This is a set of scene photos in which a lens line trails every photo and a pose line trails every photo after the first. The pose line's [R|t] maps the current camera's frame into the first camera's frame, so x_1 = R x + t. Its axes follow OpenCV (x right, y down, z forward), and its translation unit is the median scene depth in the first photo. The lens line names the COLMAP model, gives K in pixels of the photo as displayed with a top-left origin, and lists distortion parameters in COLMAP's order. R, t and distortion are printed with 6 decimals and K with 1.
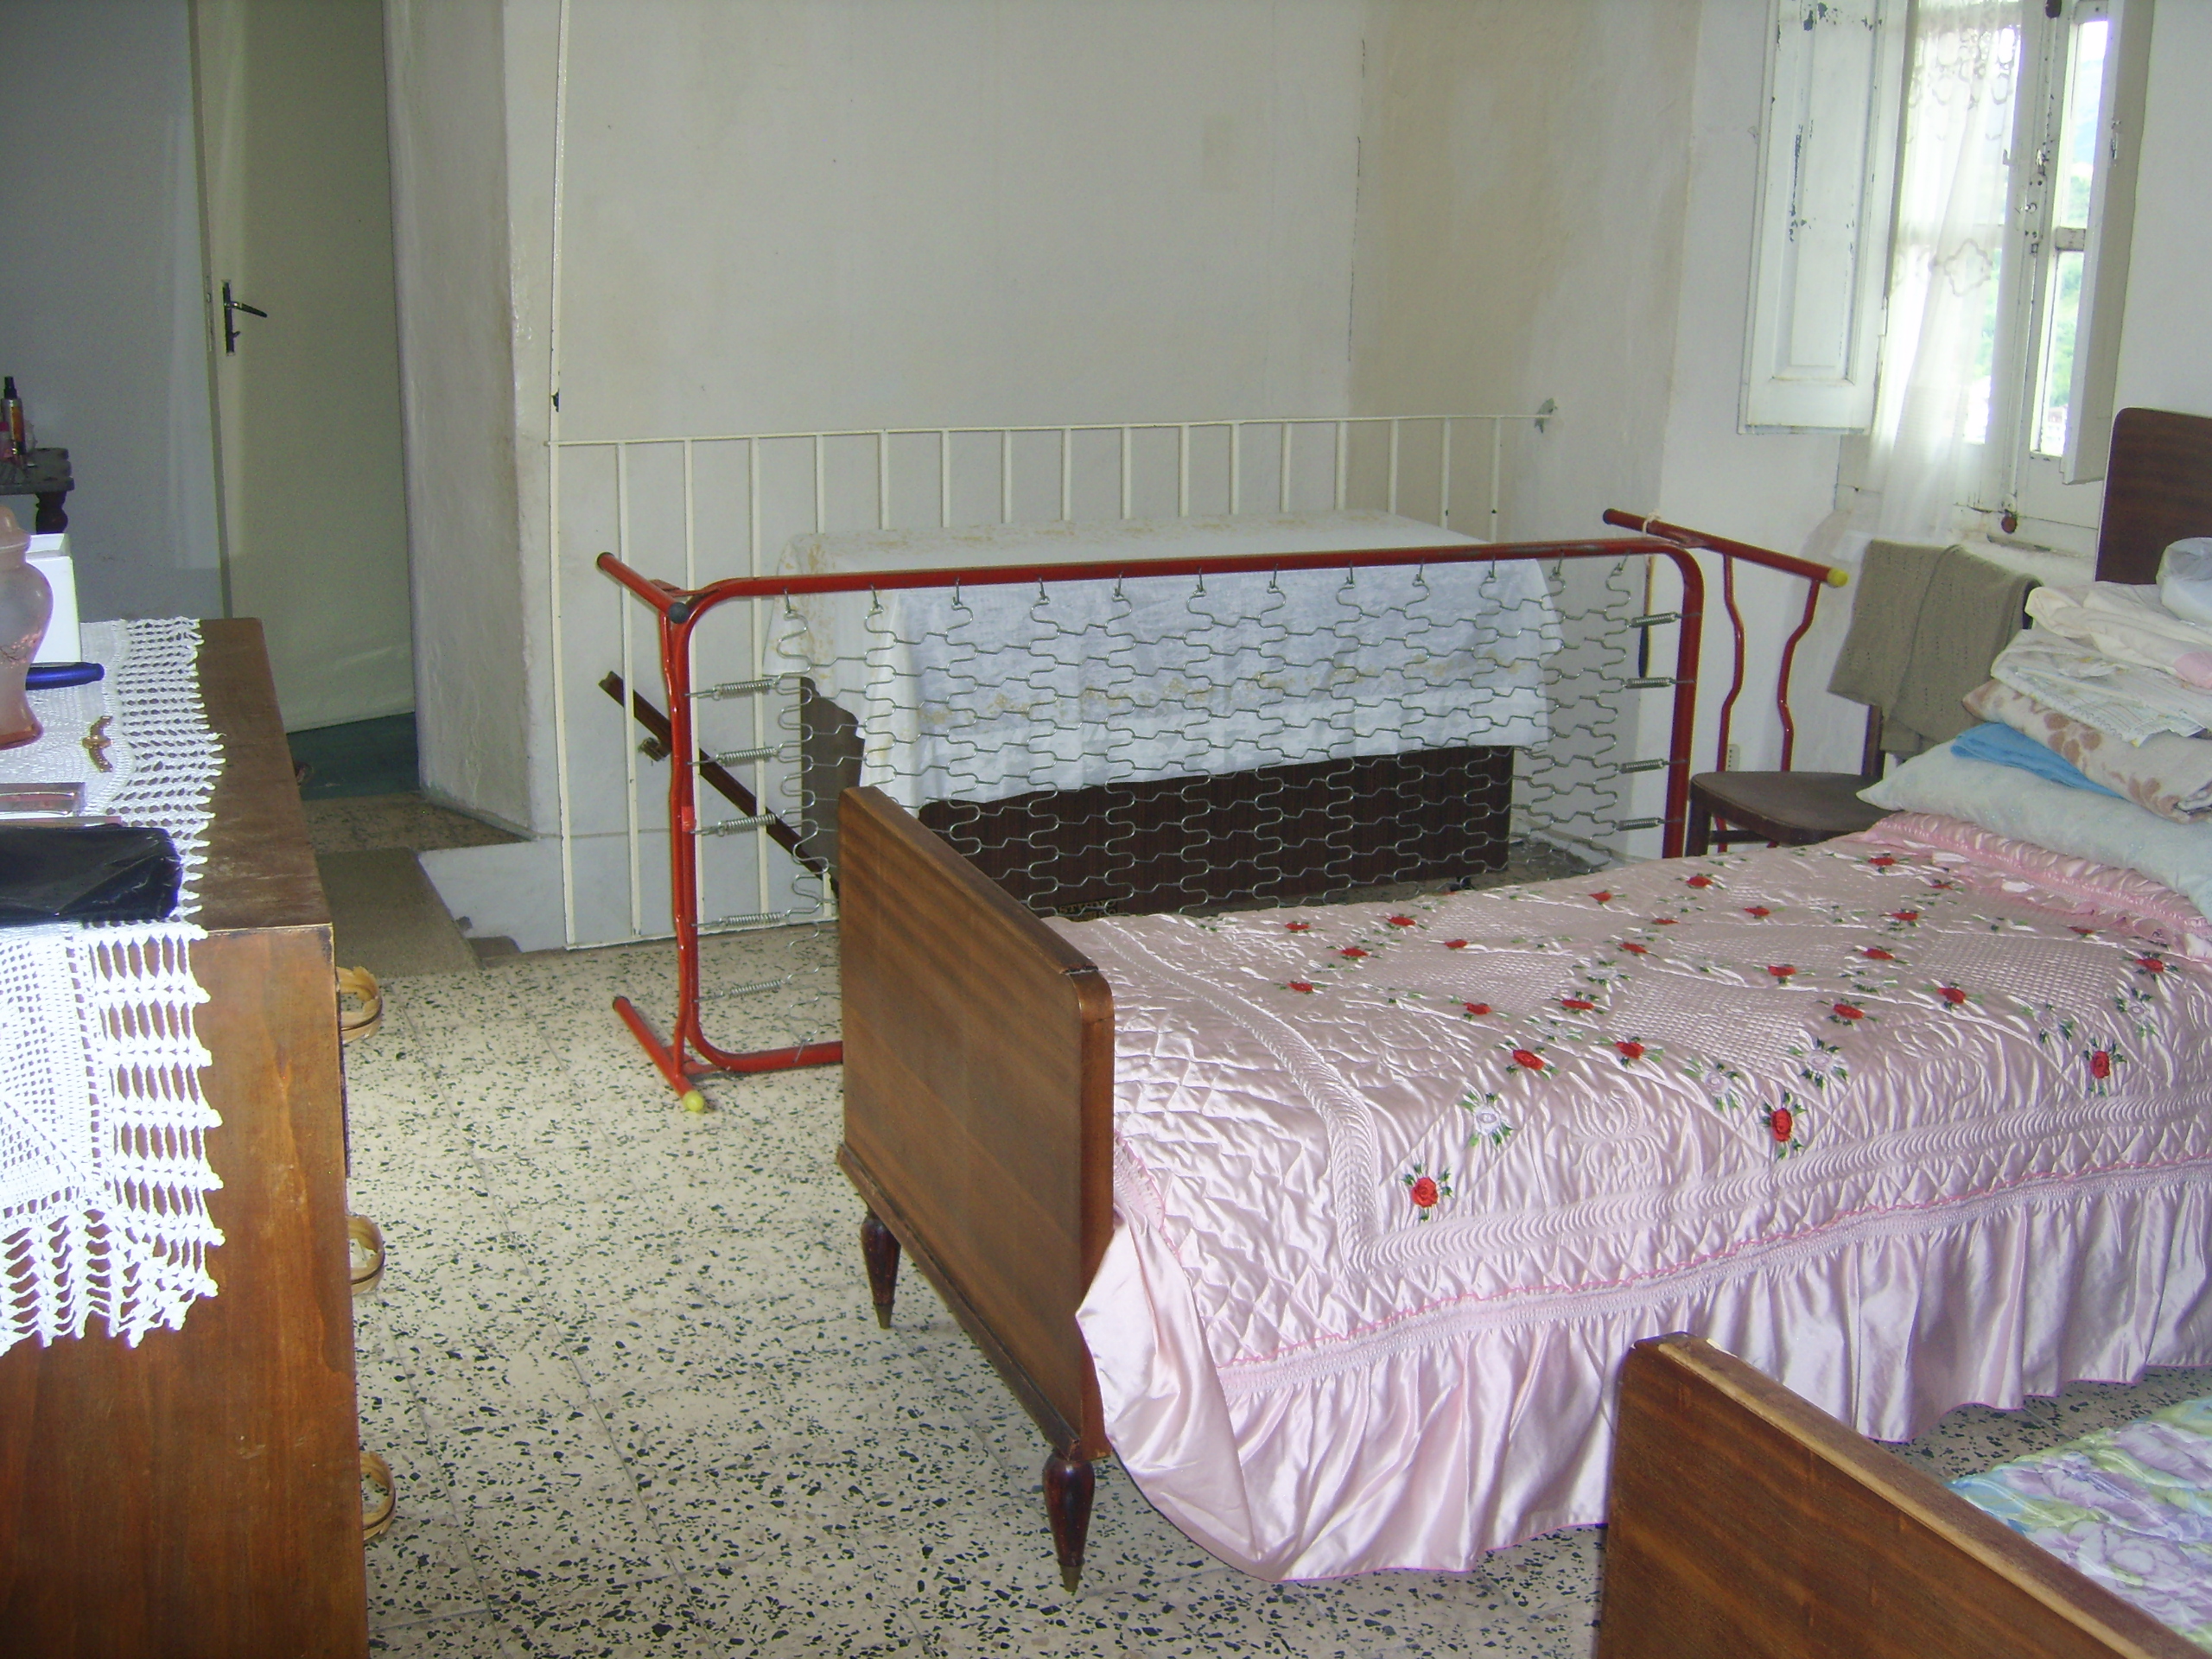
lens RADIAL K [[2481.3, 0, 1109.7], [0, 2481.3, 829.9], [0, 0, 1]] dist [-0.108832, 0.000000]
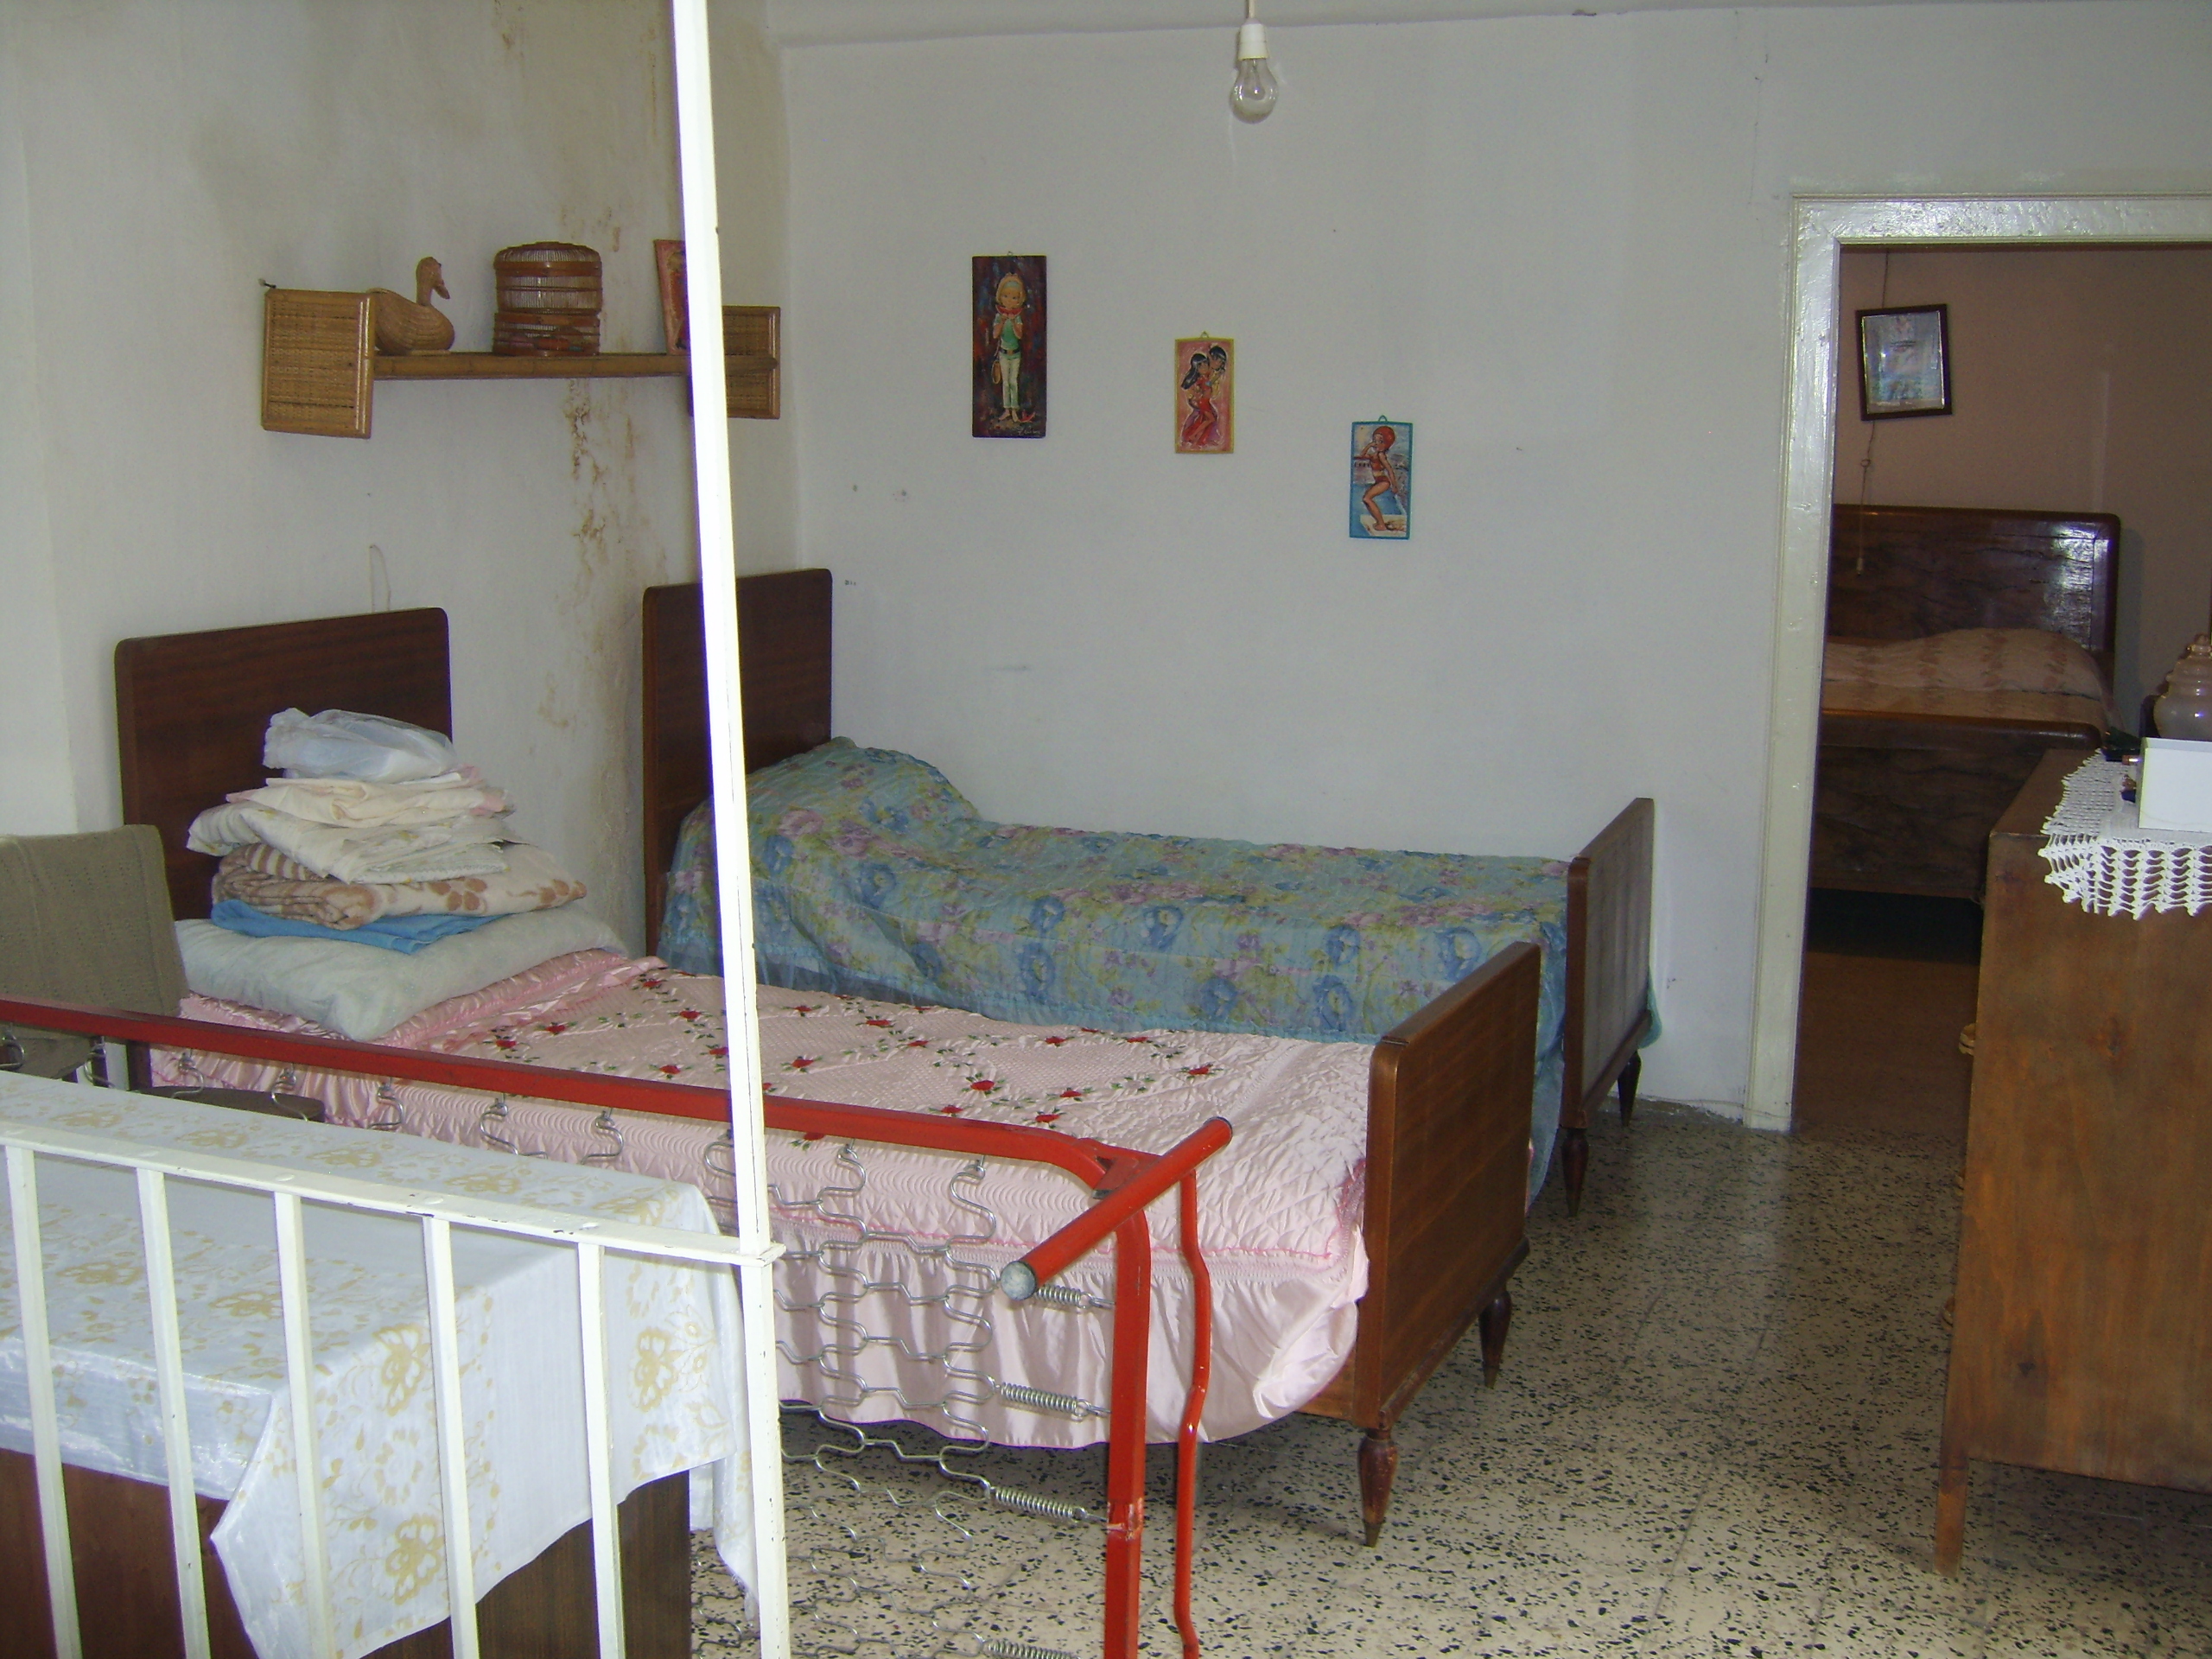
lens RADIAL K [[2481.3, 0, 1108.2], [0, 2481.3, 831.0], [0, 0, 1]] dist [-0.108832, 0.000000]
pose [[-0.699796, -0.144340, 0.699609, -0.731672], [0.162513, 0.921523, 0.352682, -0.485831], [-0.695612, 0.360501, -0.621421, 1.691456]]
